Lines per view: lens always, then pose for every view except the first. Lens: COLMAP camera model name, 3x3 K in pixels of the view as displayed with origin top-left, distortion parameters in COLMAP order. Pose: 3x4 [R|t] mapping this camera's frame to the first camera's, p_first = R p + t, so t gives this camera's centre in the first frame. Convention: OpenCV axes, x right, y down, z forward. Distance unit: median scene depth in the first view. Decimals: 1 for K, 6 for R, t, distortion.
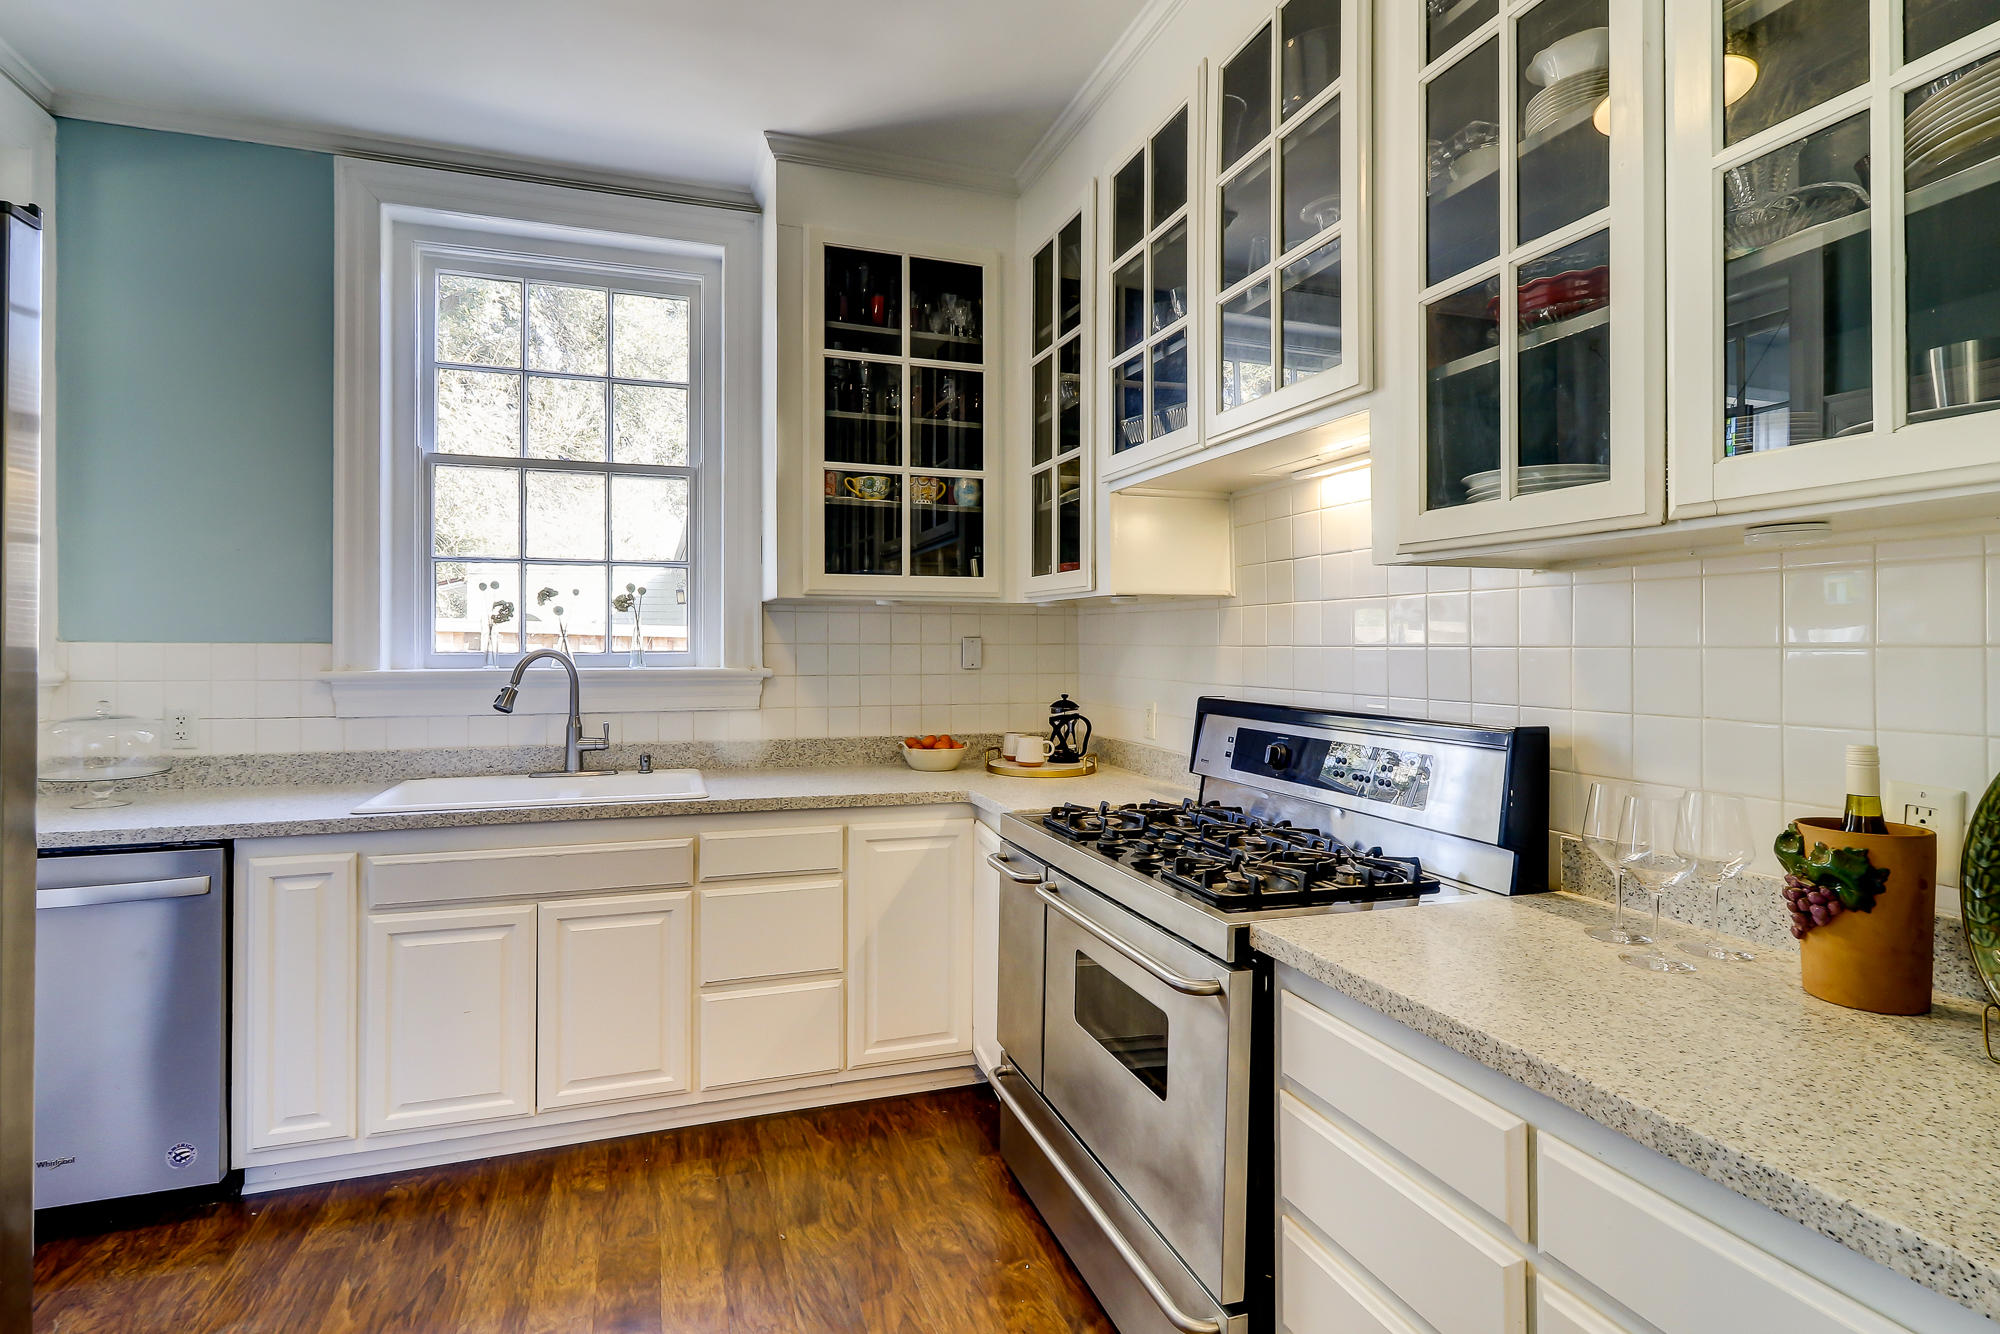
lens RADIAL K [[1011.5, 0, 1041.6], [0, 1011.5, 640.8], [0, 0, 1]] dist [-0.001725, 0.000043]
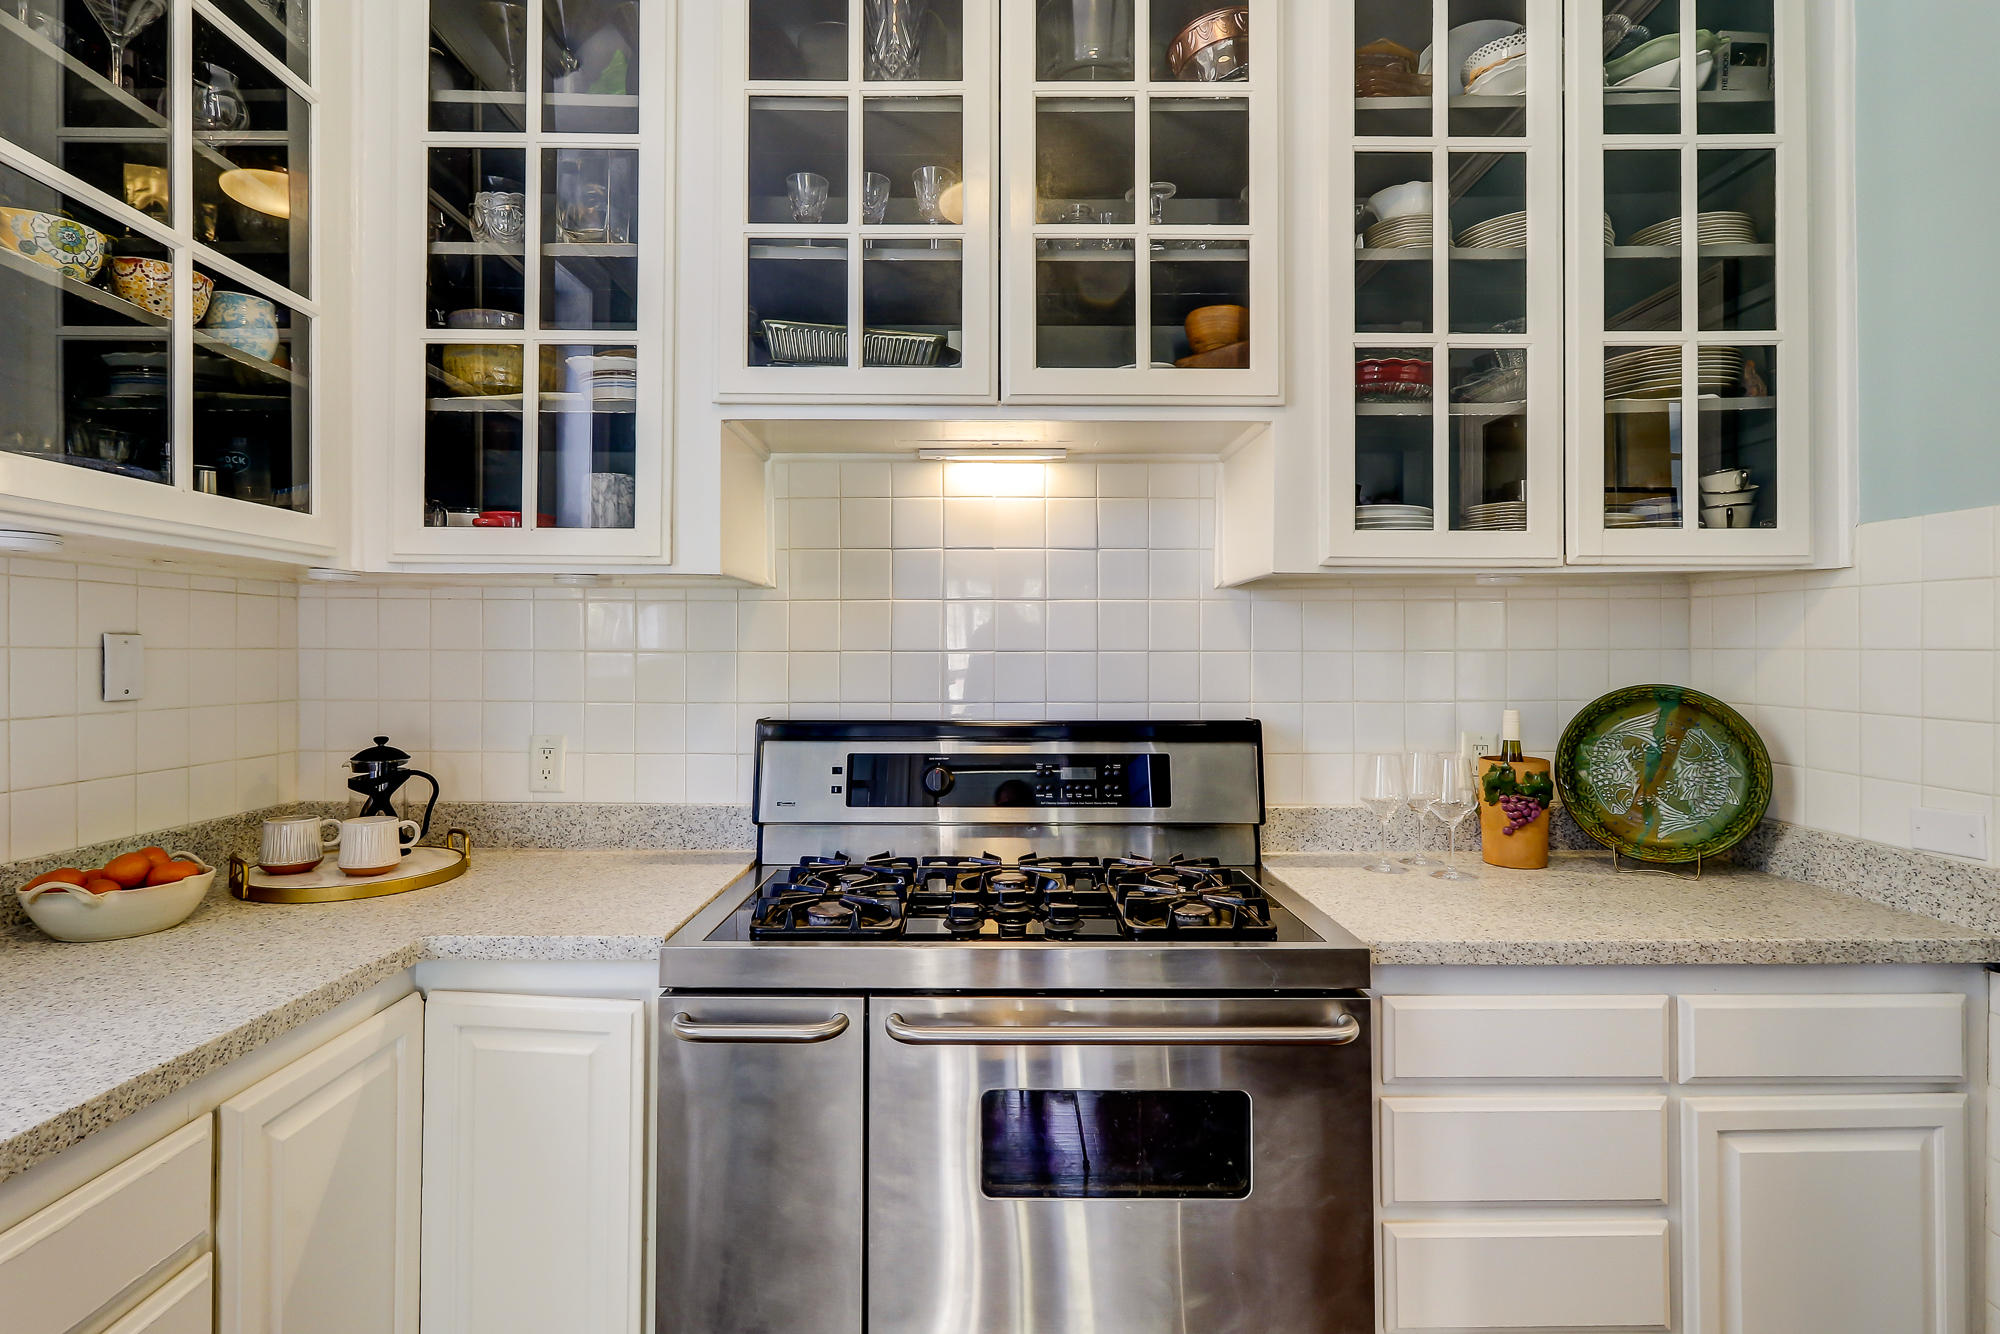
lens RADIAL K [[949.1, 0, 999.3], [0, 949.1, 644.3], [0, 0, 1]] dist [-0.000334, 0.000381]
pose [[0.333686, 0.010169, 0.942630, -0.489948], [-0.003277, 0.999948, -0.009627, 0.007116], [-0.942679, 0.000124, 0.333702, 0.670198]]
